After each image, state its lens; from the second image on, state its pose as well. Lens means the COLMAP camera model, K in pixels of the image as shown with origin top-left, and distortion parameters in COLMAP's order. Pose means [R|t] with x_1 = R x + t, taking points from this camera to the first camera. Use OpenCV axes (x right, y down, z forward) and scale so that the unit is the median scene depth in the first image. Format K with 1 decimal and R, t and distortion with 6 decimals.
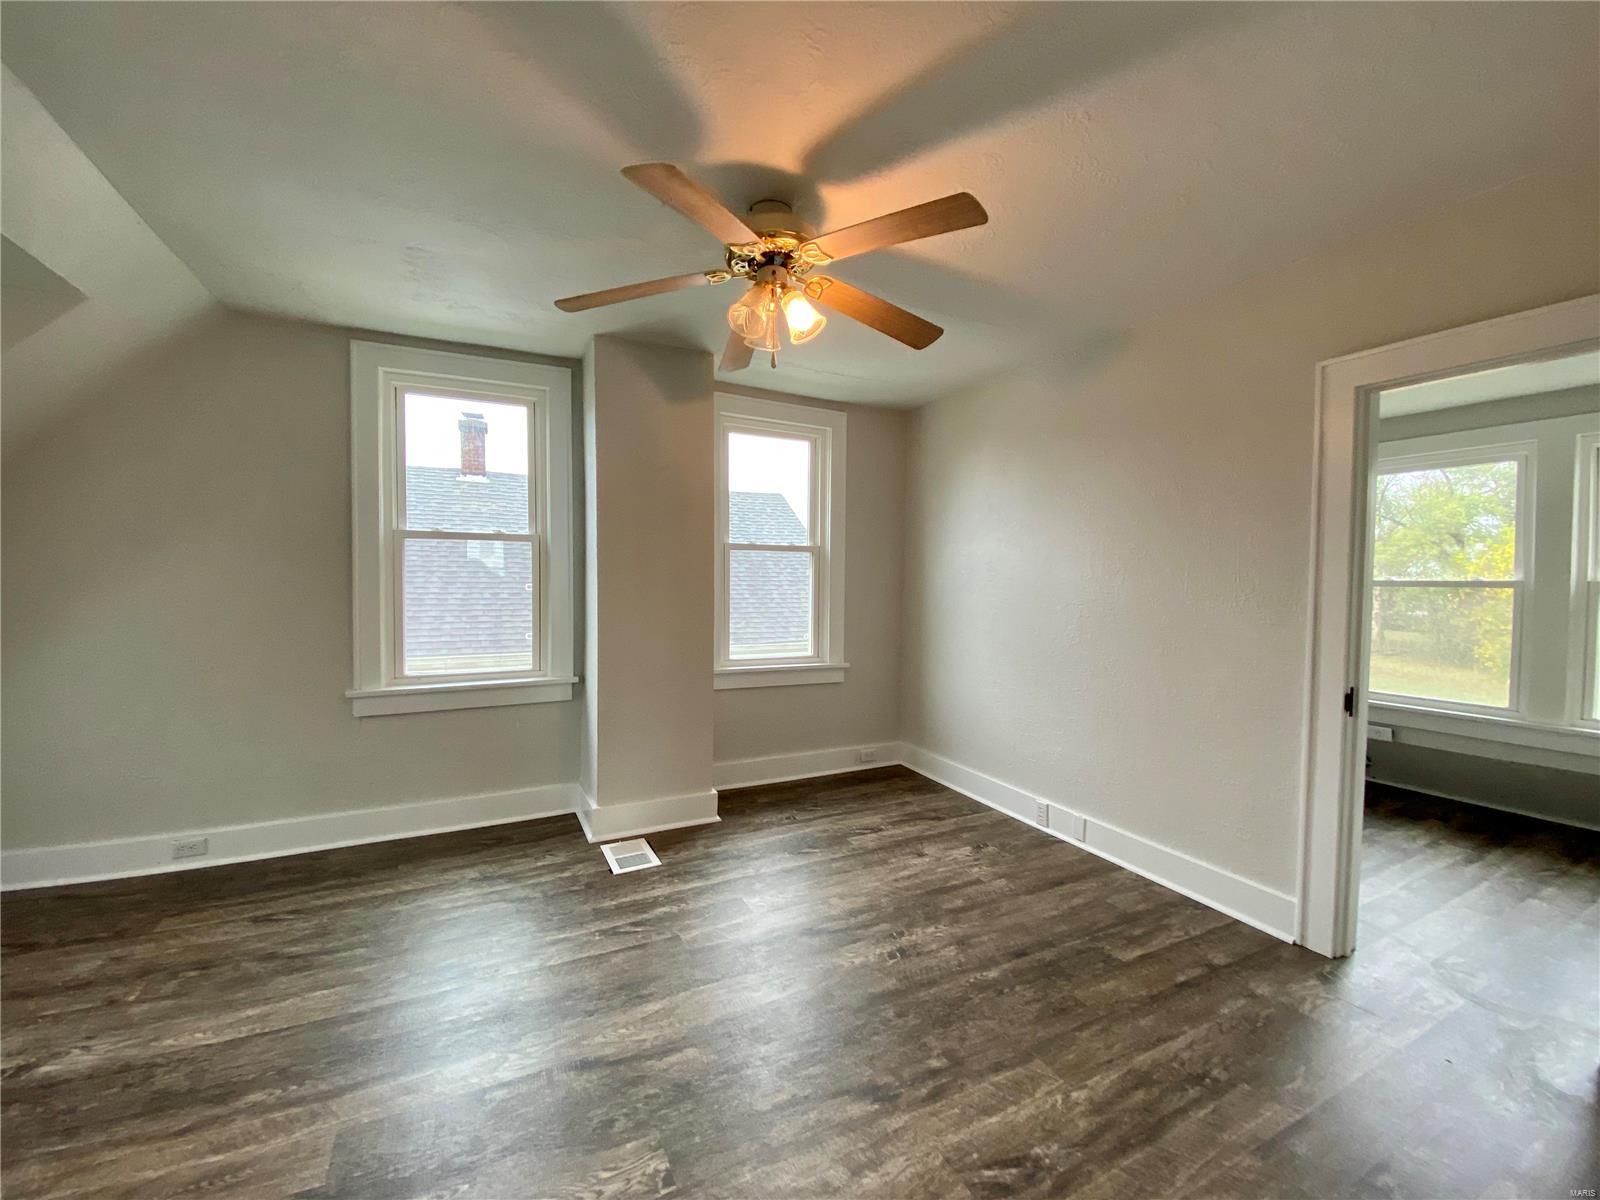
lens RADIAL K [[644.8, 0, 785.7], [0, 644.8, 590.4], [0, 0, 1]] dist [0.012442, -0.014629]
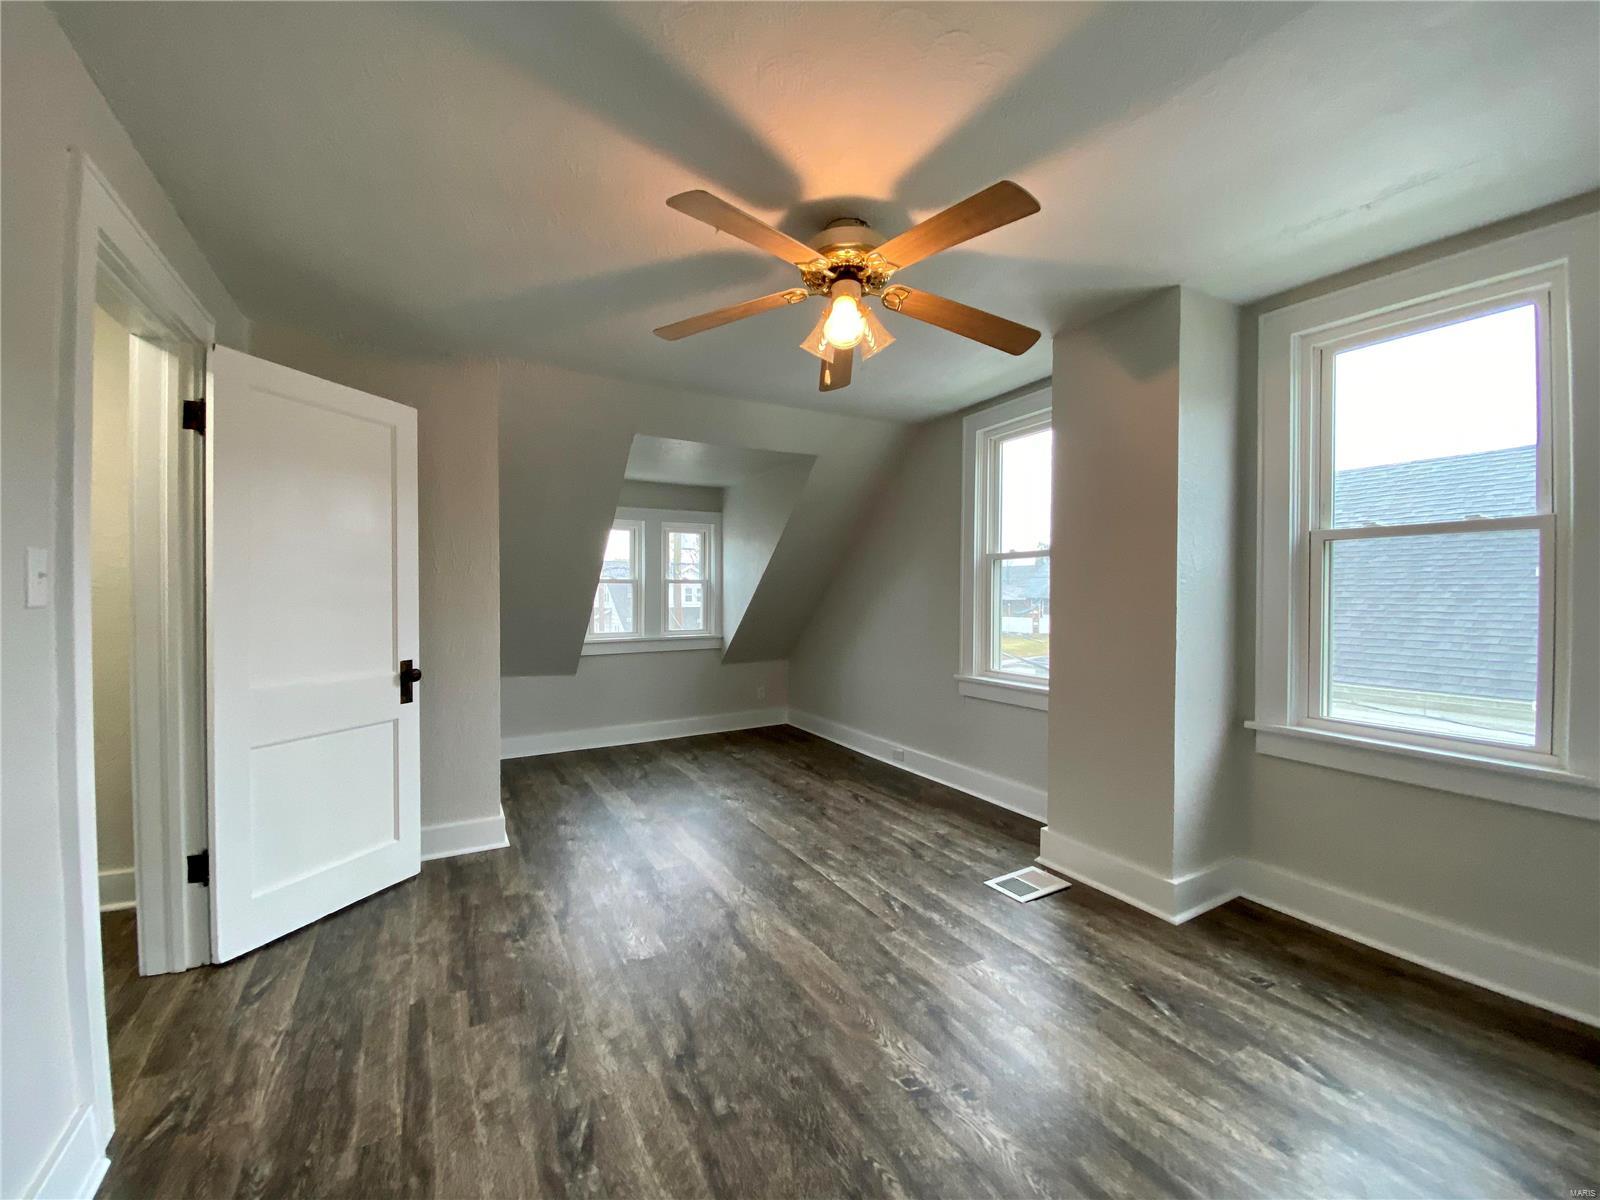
lens RADIAL K [[644.8, 0, 805.6], [0, 644.8, 591.9], [0, 0, 1]] dist [0.012442, -0.014629]
pose [[0.064017, -0.006962, -0.997925, 0.789048], [-0.019605, 0.999774, -0.008233, -0.000650], [0.997756, 0.020091, 0.063866, 0.704975]]
